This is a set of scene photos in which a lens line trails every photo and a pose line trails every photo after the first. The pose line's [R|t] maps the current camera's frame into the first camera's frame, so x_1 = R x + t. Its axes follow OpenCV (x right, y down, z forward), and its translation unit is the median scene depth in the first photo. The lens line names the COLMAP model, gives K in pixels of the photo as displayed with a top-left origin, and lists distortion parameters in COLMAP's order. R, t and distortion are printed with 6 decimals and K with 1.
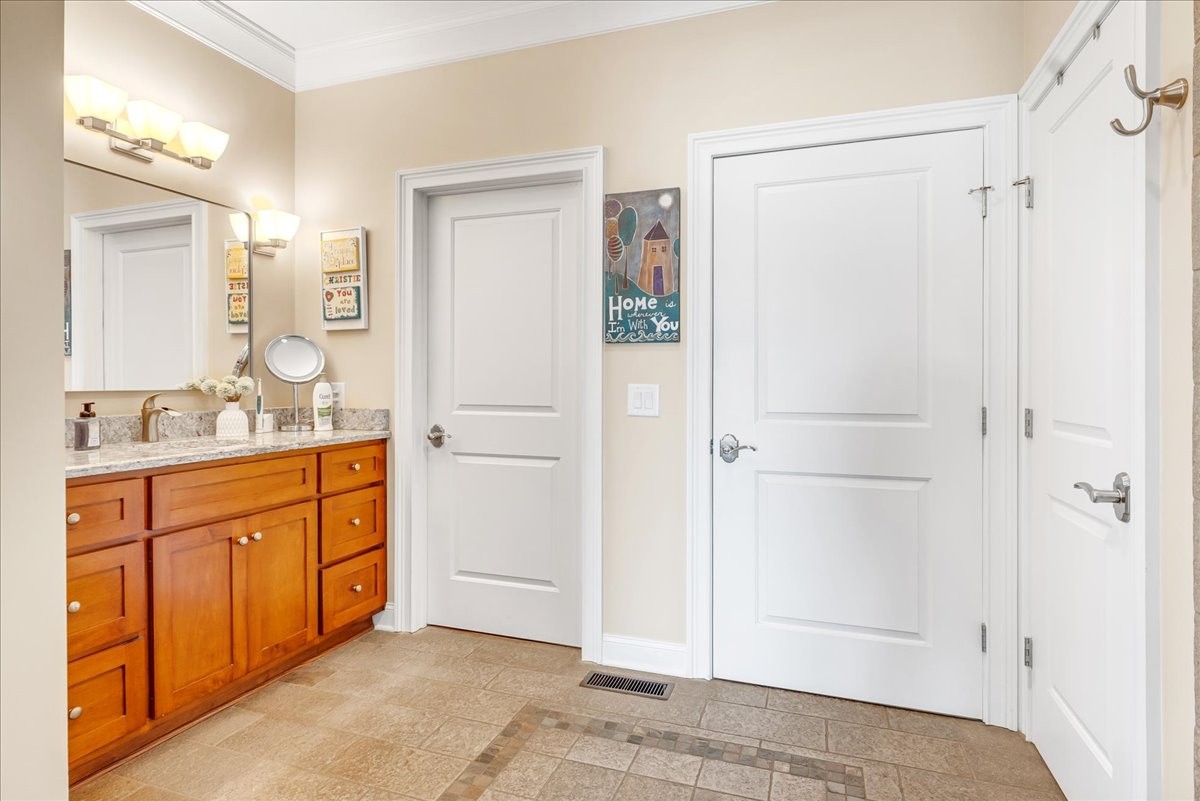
lens RADIAL K [[650.6, 0, 580.0], [0, 650.6, 374.4], [0, 0, 1]] dist [-0.001189, -0.000260]
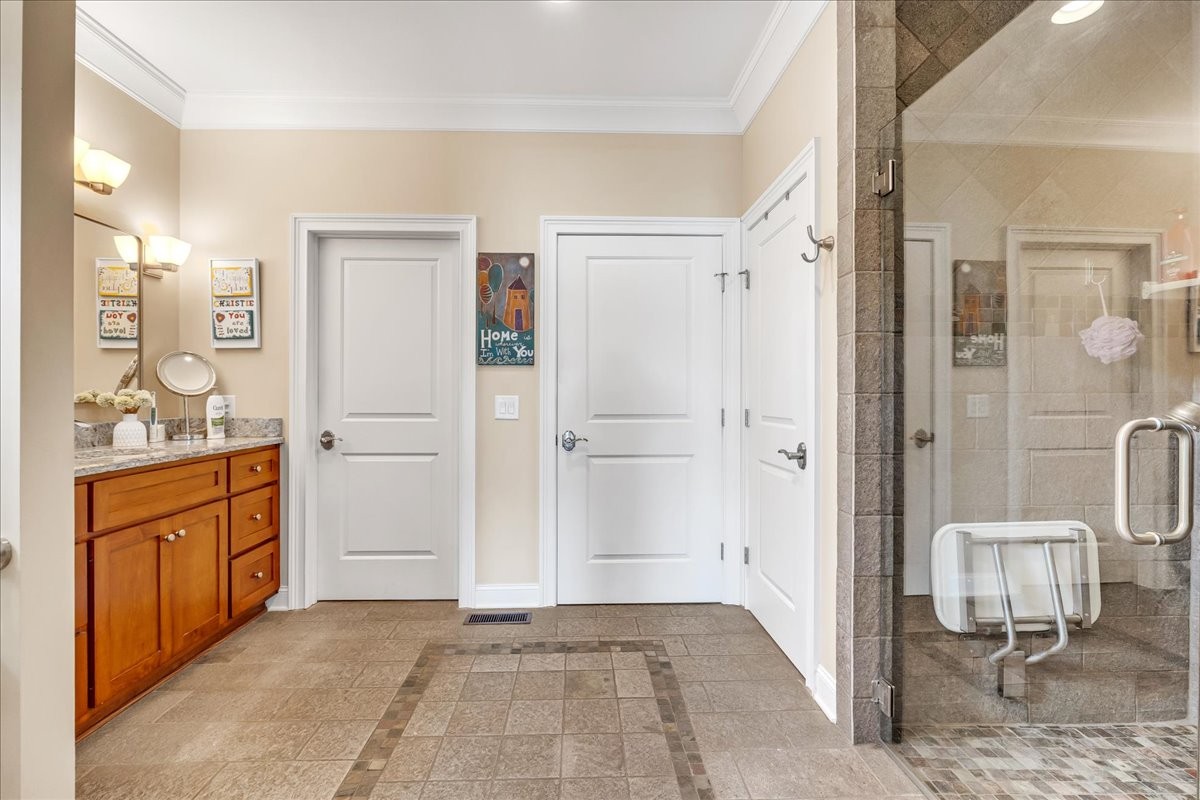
lens RADIAL K [[532.2, 0, 596.5], [0, 532.2, 387.6], [0, 0, 1]] dist [0.000564, 0.001001]
pose [[0.925059, 0.001647, 0.379819, -0.166697], [-0.001139, 0.999998, -0.001562, -0.000089], [-0.379821, 0.001013, 0.925059, -0.103893]]
